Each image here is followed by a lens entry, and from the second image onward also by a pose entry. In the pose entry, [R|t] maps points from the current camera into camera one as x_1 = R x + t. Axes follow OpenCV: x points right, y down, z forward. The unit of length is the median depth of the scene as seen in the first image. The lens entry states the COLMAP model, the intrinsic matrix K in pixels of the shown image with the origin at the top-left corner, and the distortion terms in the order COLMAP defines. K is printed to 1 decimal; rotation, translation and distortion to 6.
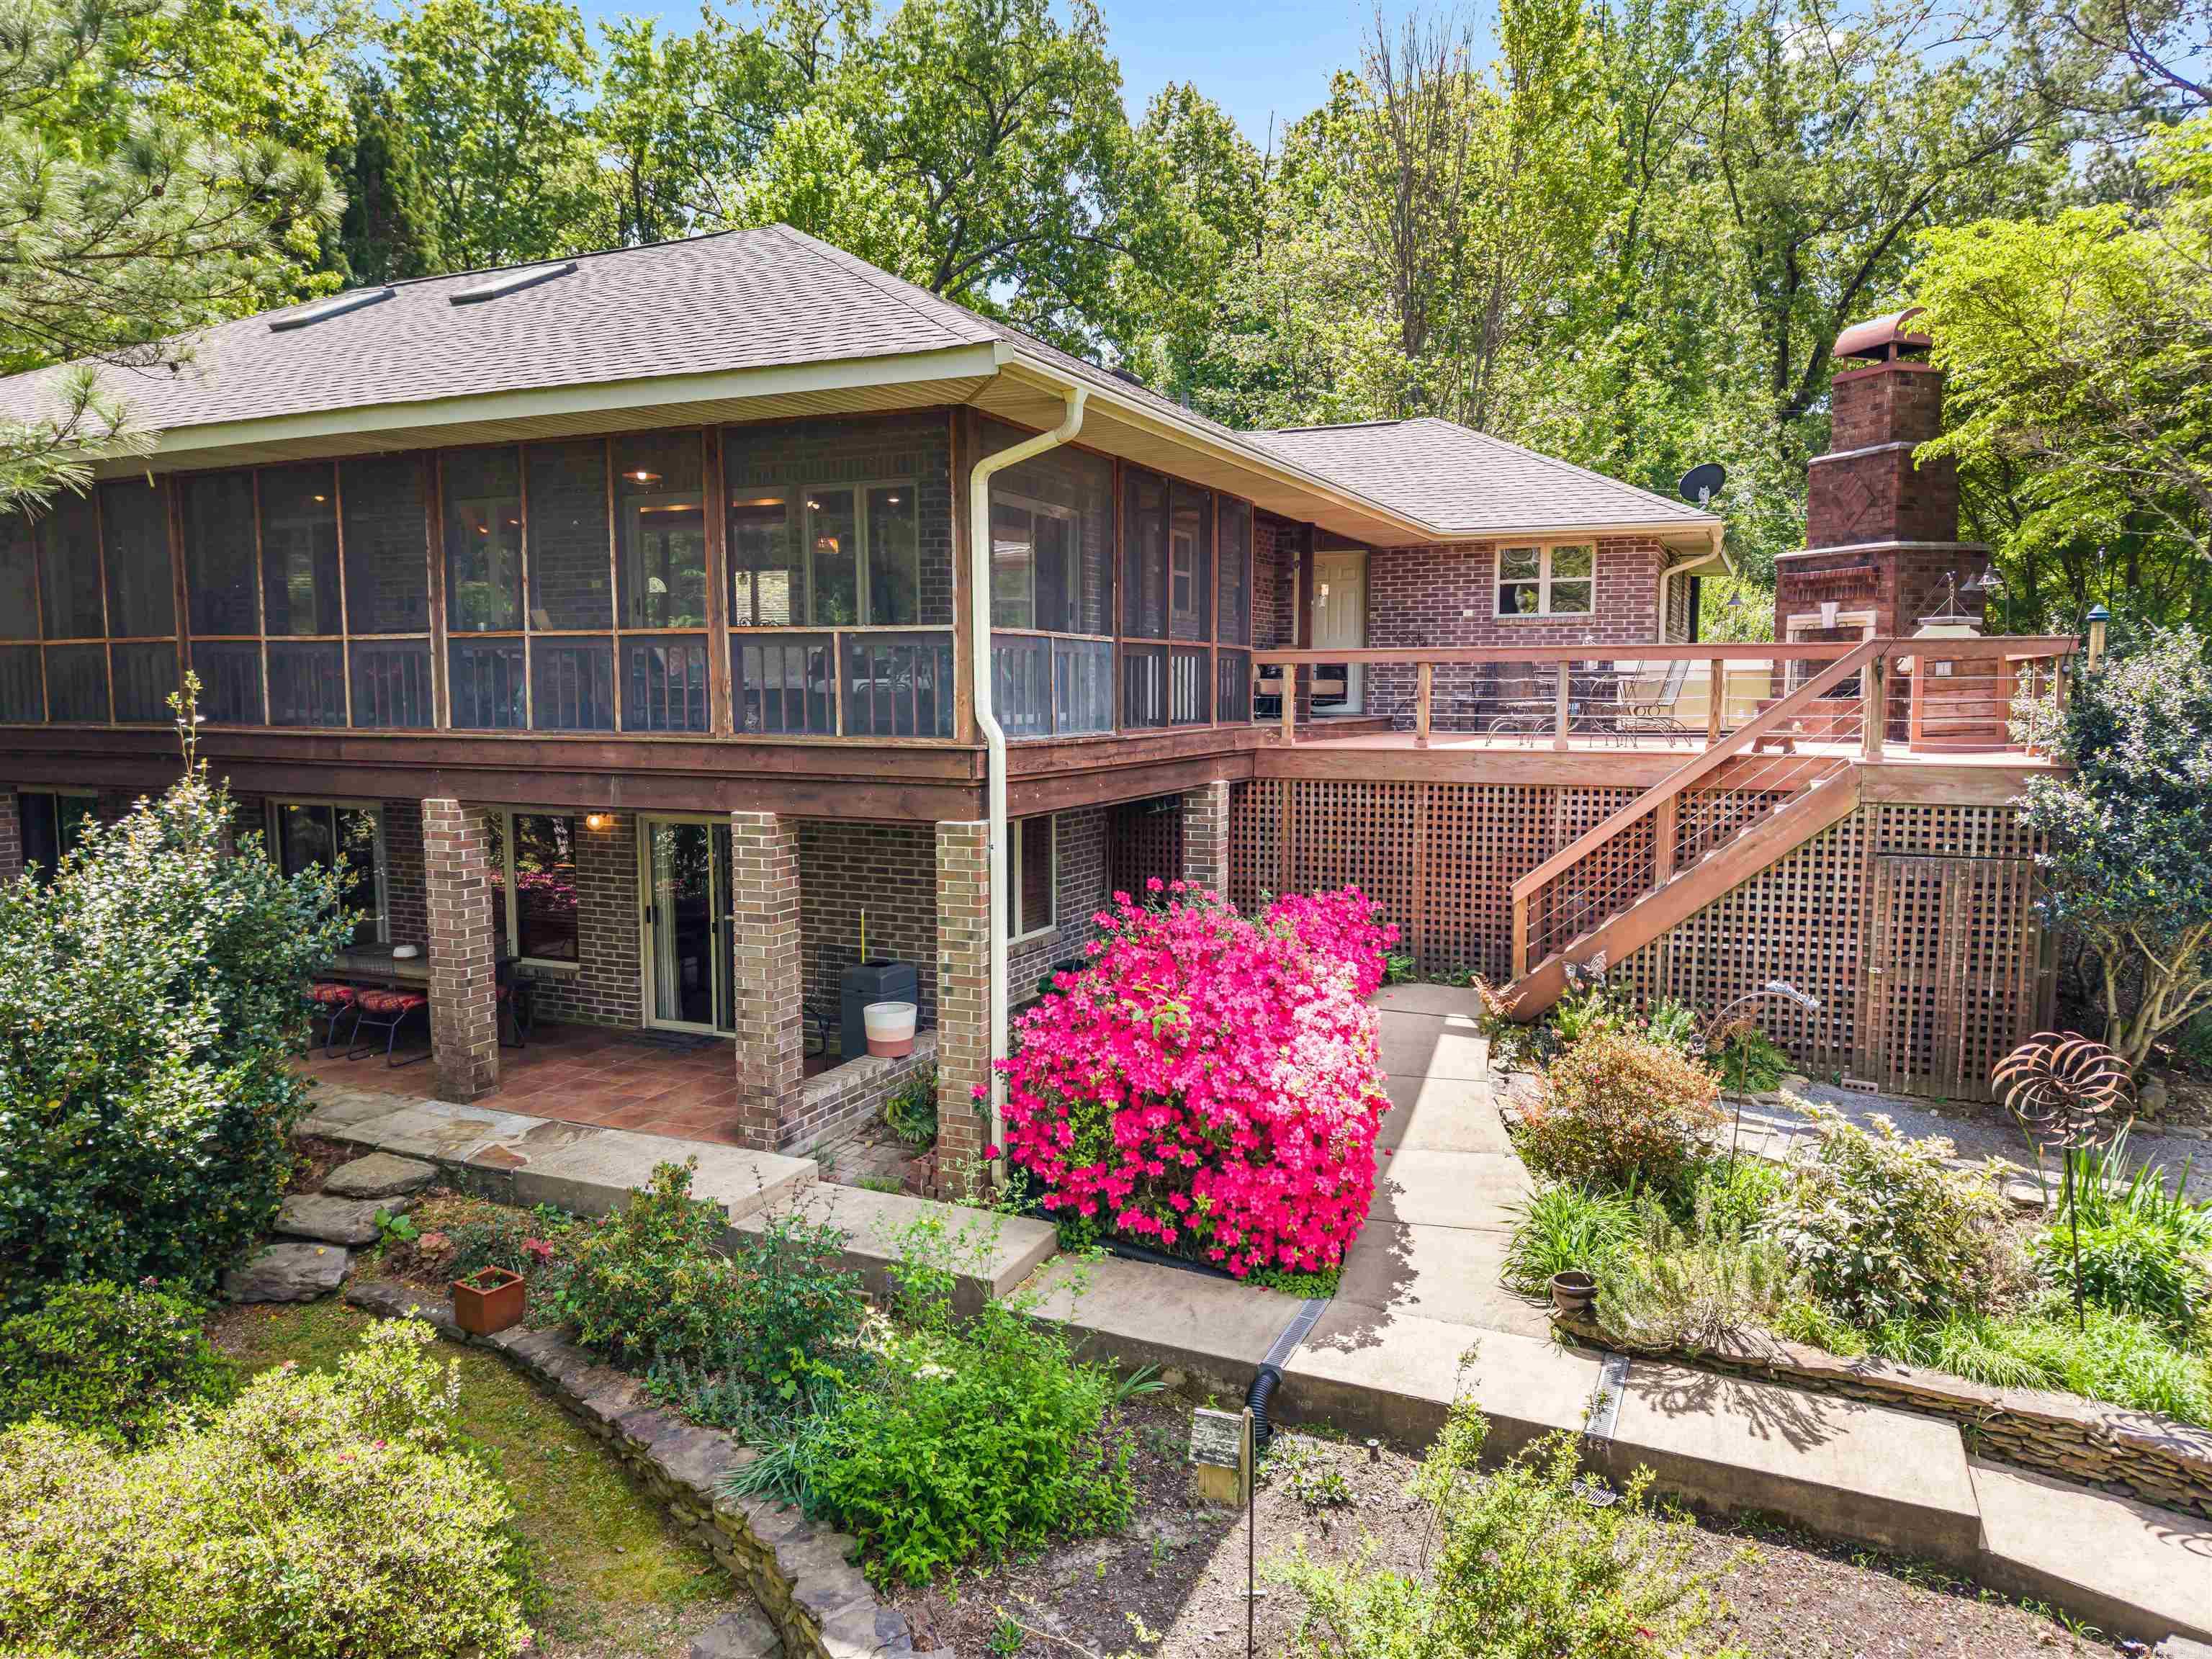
lens RADIAL K [[1545.4, 0, 1123.6], [0, 1545.4, 843.7], [0, 0, 1]] dist [0.041894, -0.005277]
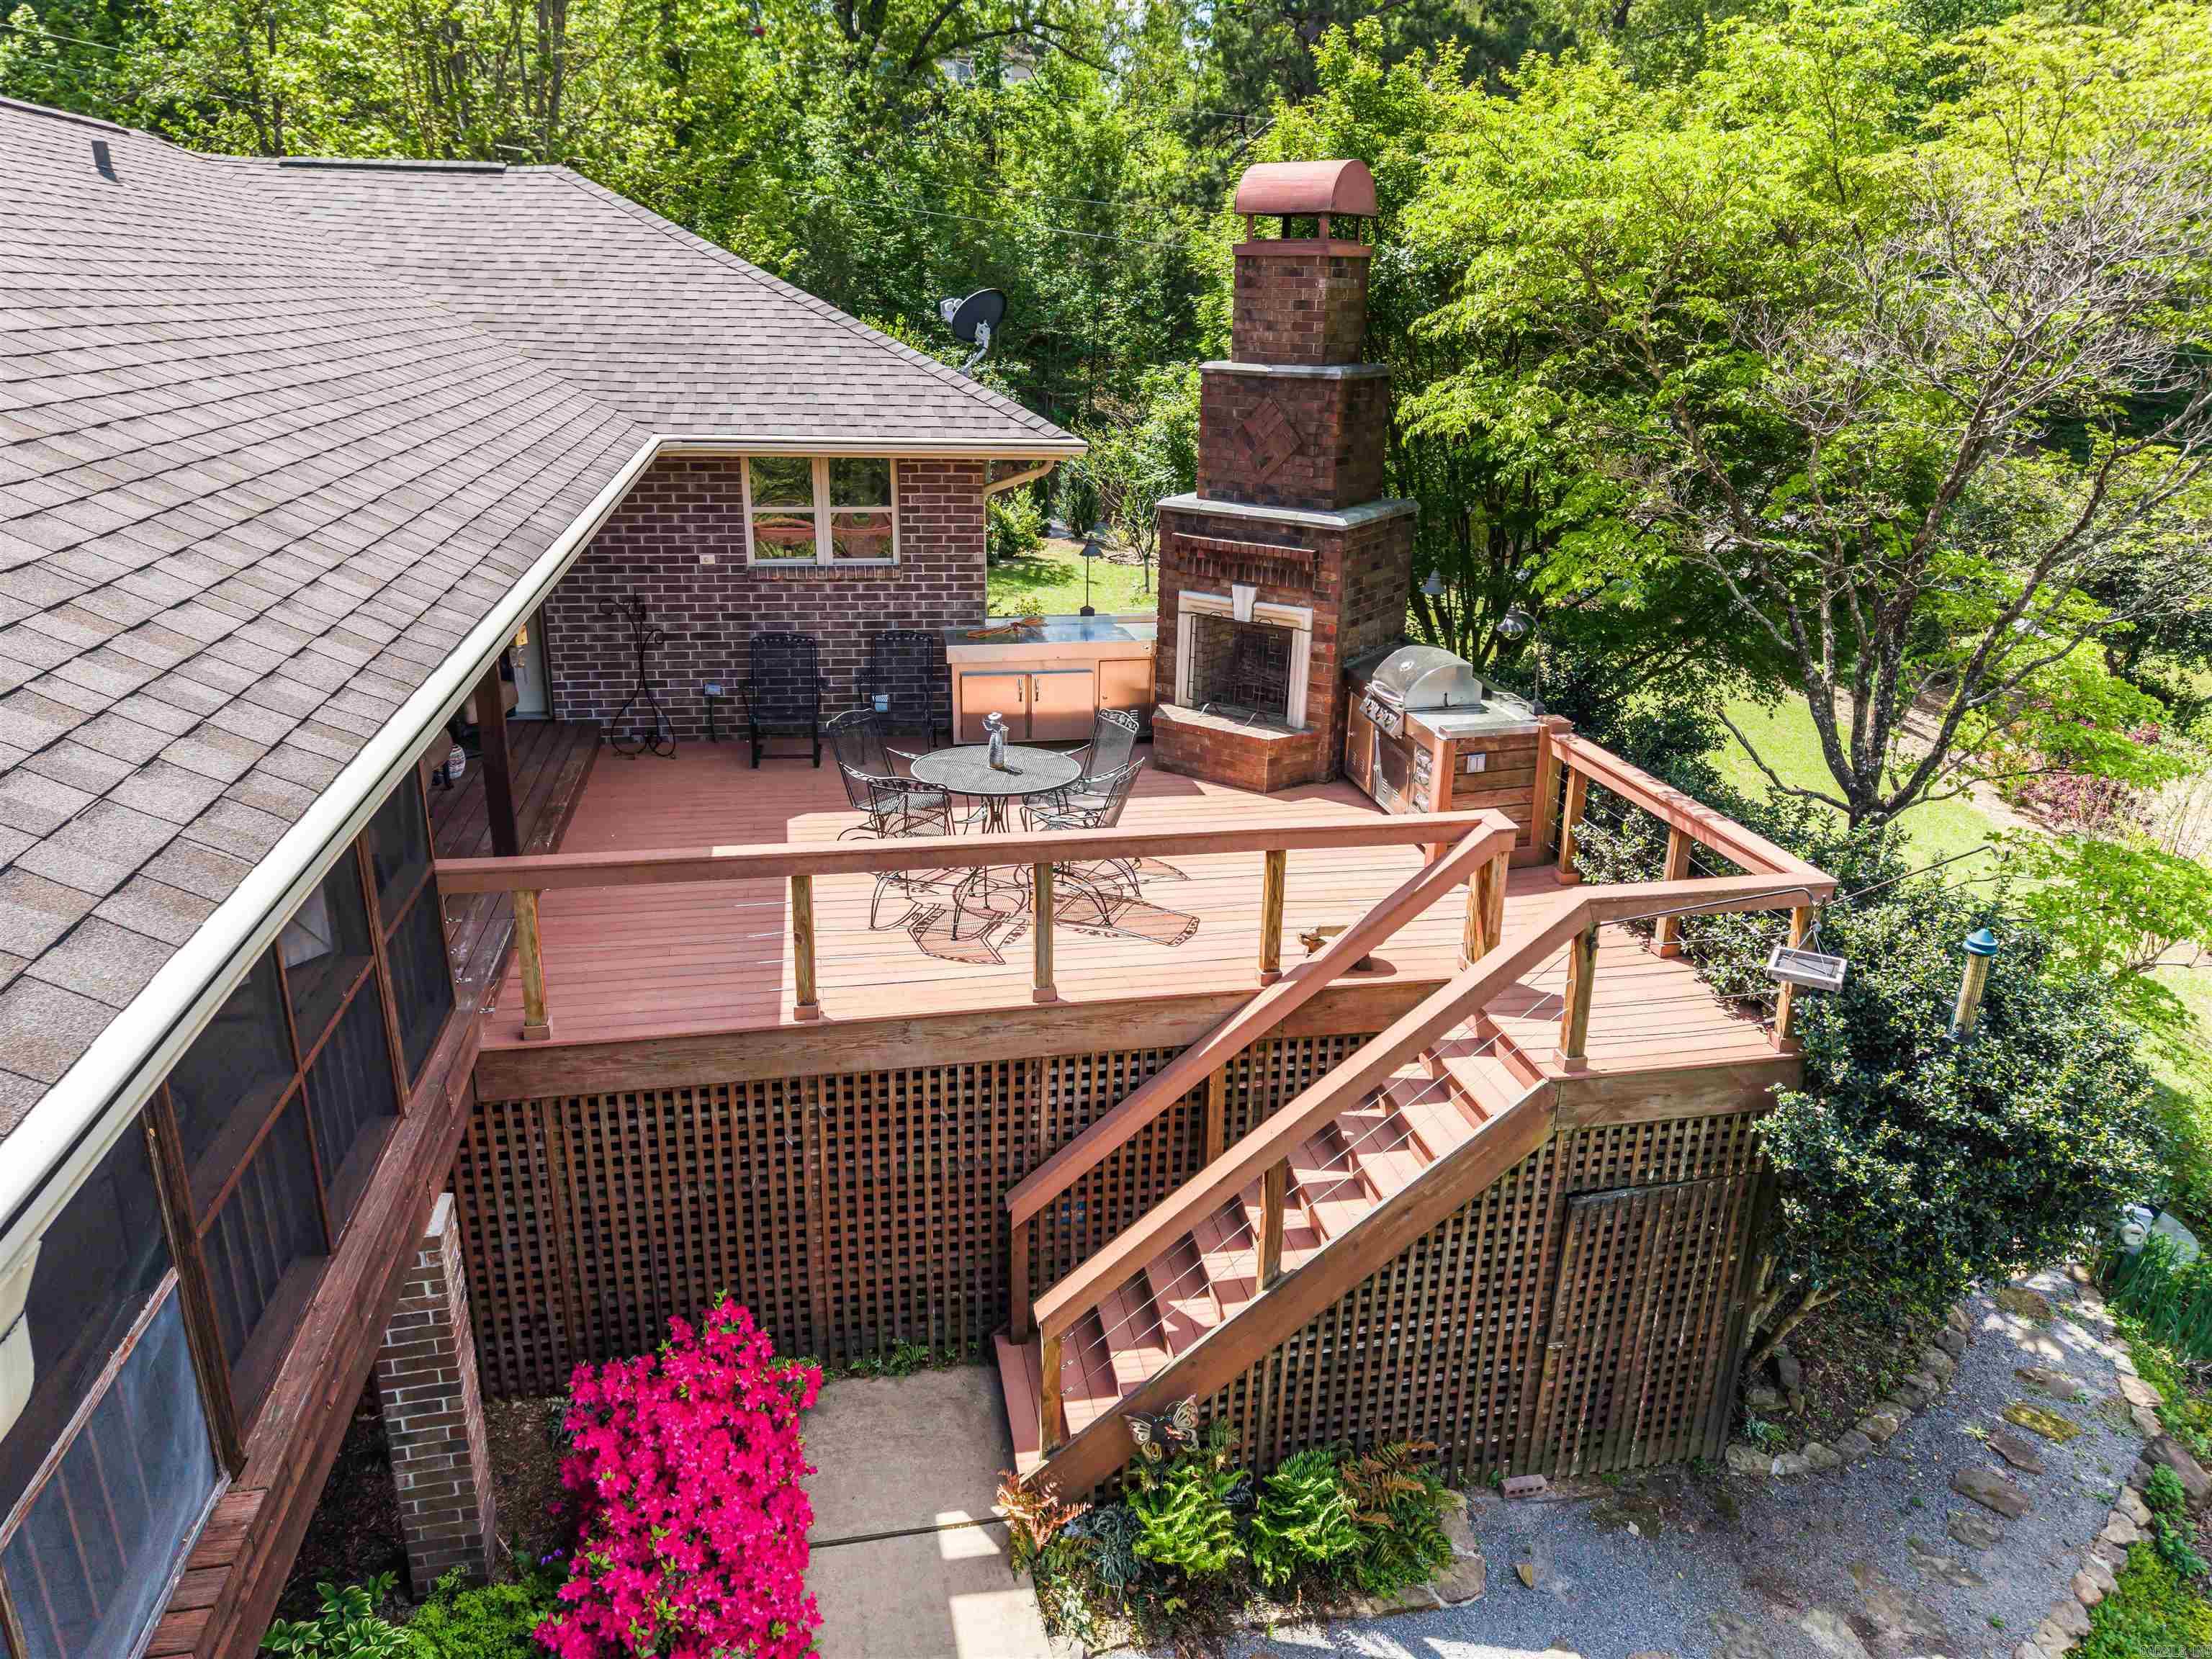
lens RADIAL K [[1545.4, 0, 1115.5], [0, 1545.4, 804.1], [0, 0, 1]] dist [0.041894, -0.005277]
pose [[0.824256, -0.165194, 0.541584, -0.006635], [0.039173, 0.970840, 0.236507, -0.303002], [-0.564861, -0.173727, 0.806692, 0.573342]]
